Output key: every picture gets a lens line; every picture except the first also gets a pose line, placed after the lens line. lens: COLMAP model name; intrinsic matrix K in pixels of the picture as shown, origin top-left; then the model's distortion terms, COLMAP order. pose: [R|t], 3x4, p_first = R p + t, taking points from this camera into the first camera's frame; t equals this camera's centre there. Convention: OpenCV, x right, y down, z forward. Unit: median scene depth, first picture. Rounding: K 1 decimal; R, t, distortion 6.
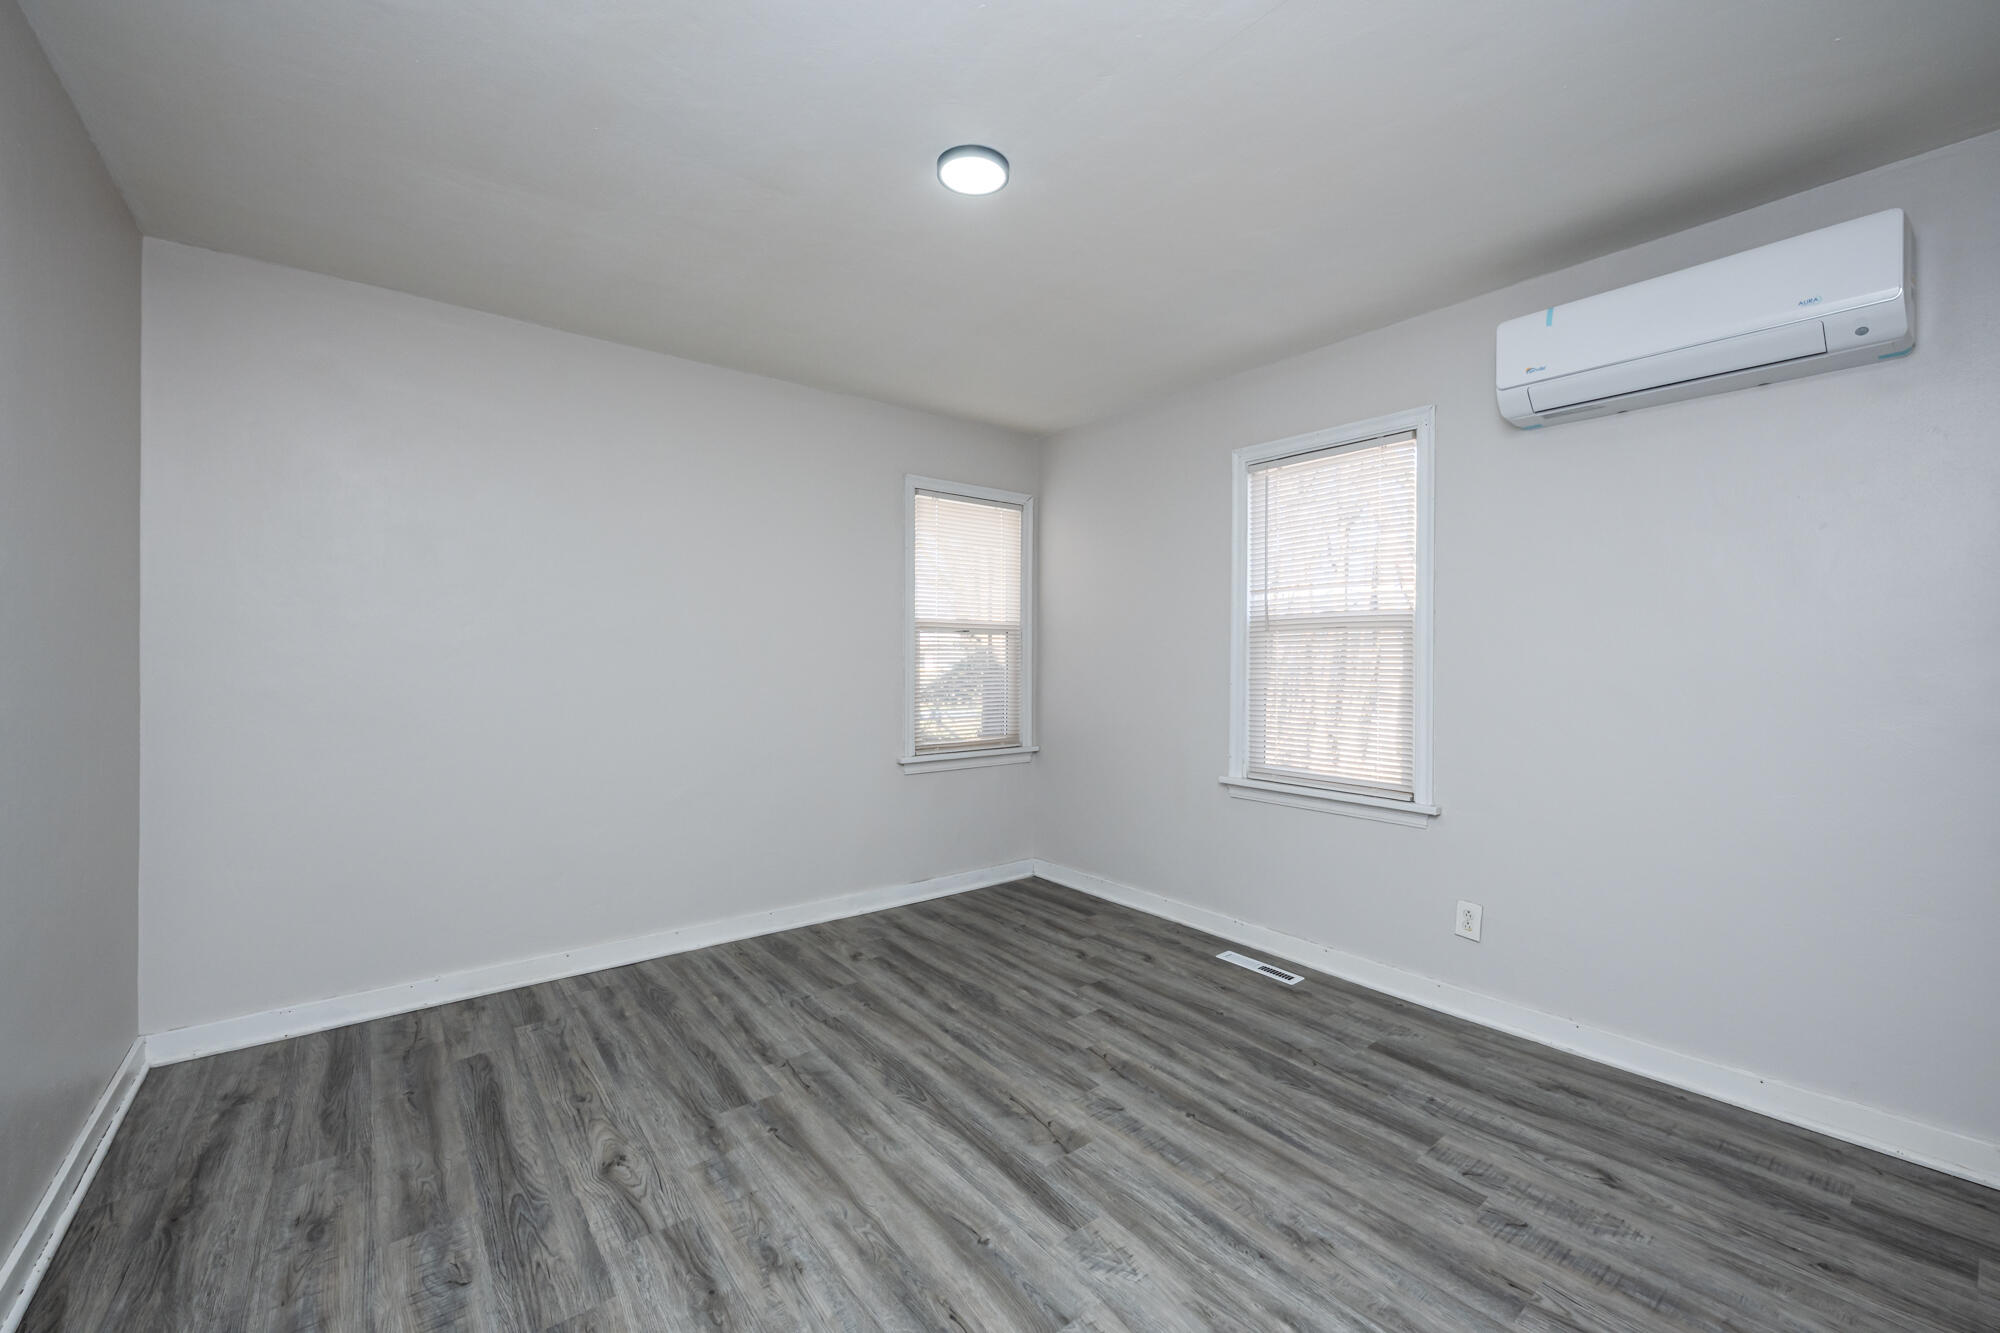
lens RADIAL K [[814.8, 0, 1007.3], [0, 814.8, 656.1], [0, 0, 1]] dist [-0.002140, -0.000090]
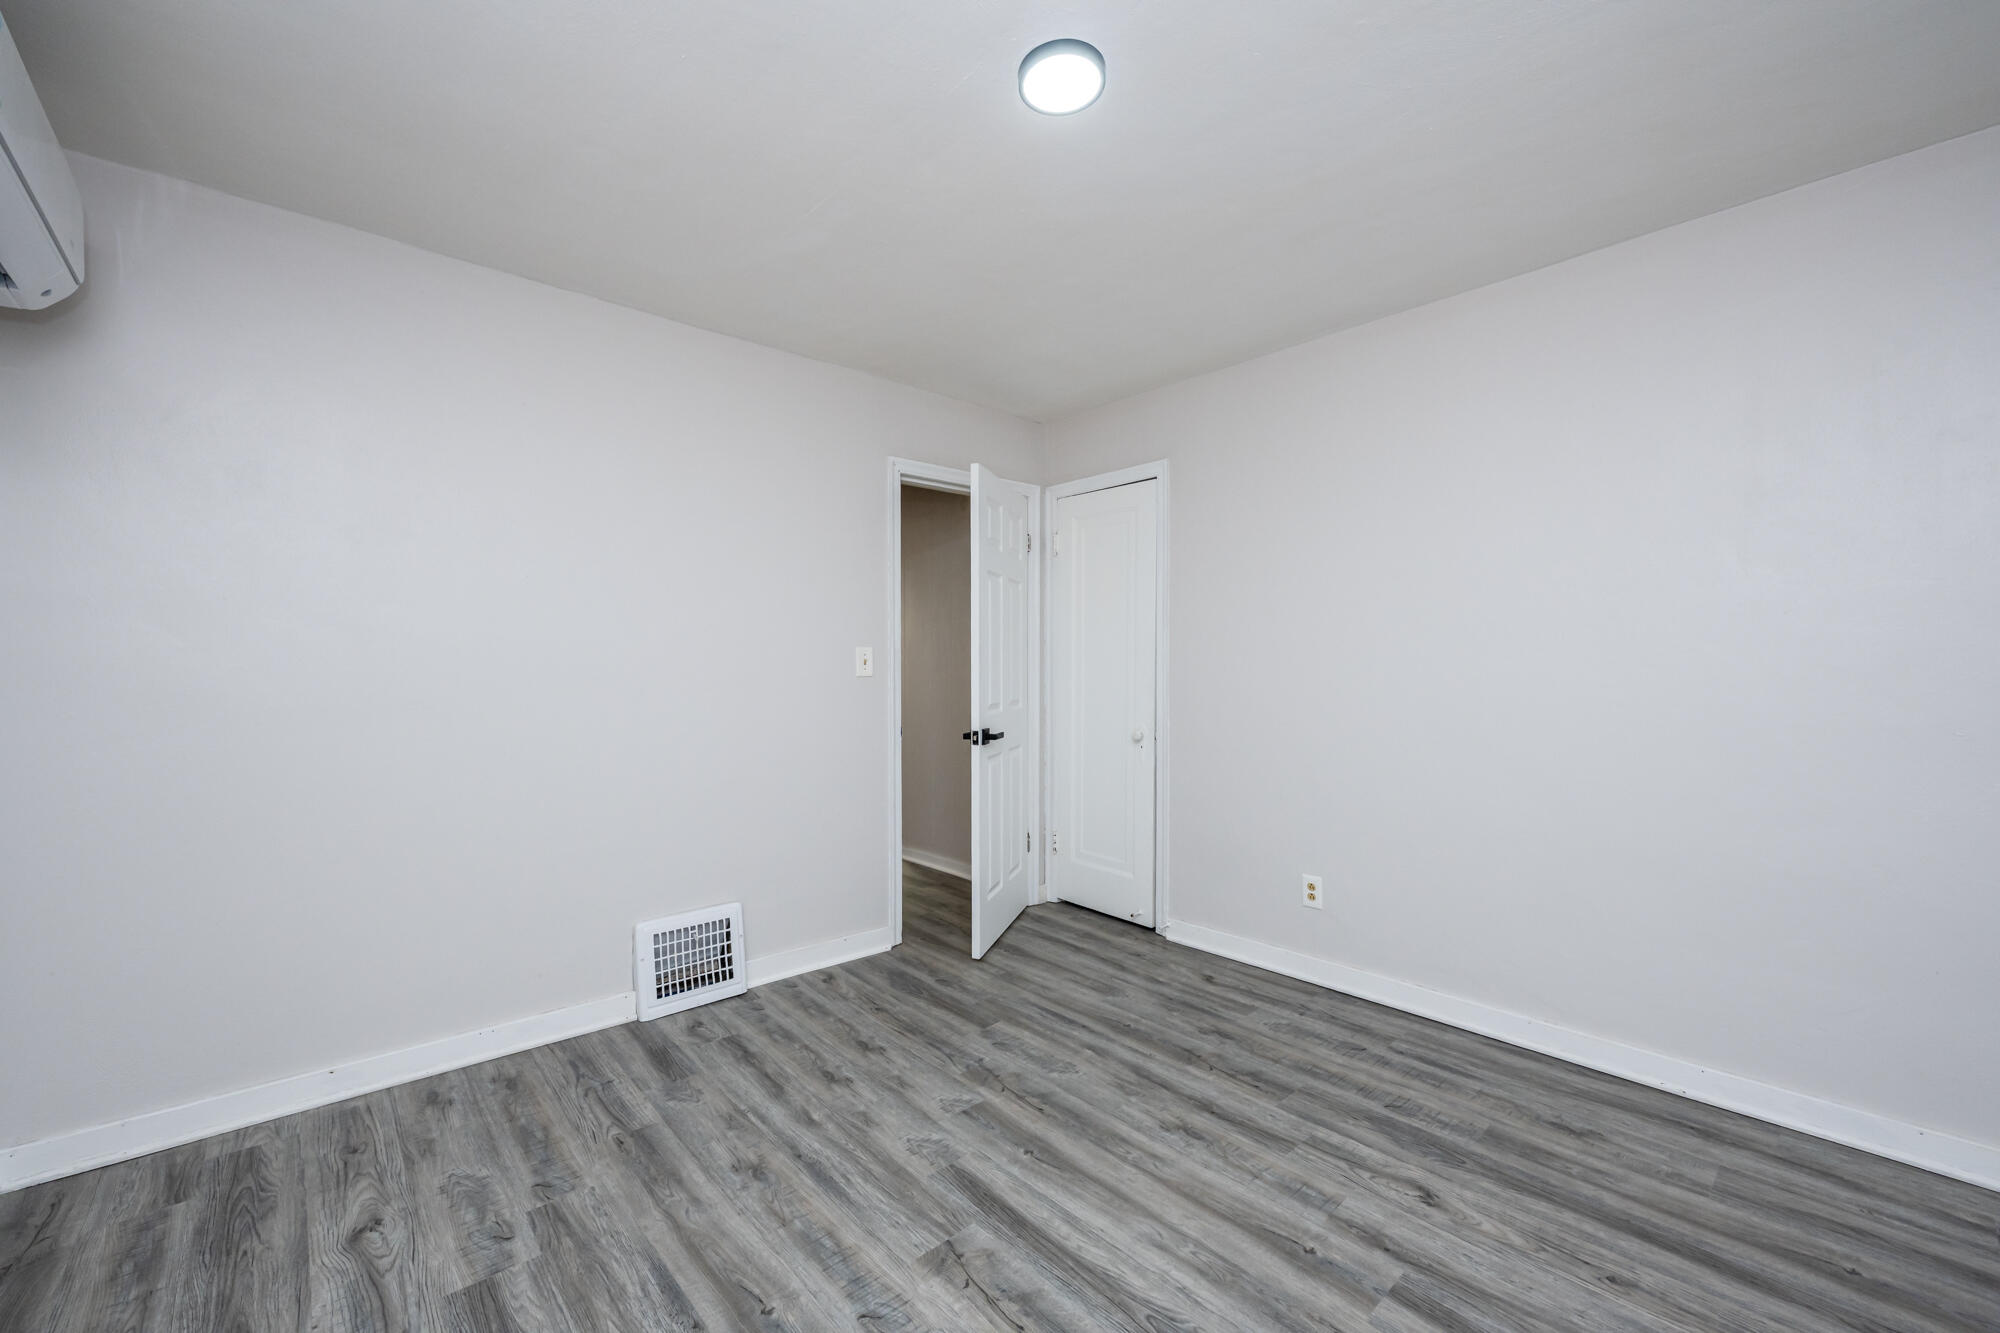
lens RADIAL K [[814.8, 0, 1002.2], [0, 814.8, 663.6], [0, 0, 1]] dist [-0.002140, -0.000090]
pose [[-0.998348, -0.001328, -0.057446, 0.072583], [-0.001399, 0.999998, 0.001207, -0.002320], [0.057445, 0.001285, -0.998348, 2.008041]]
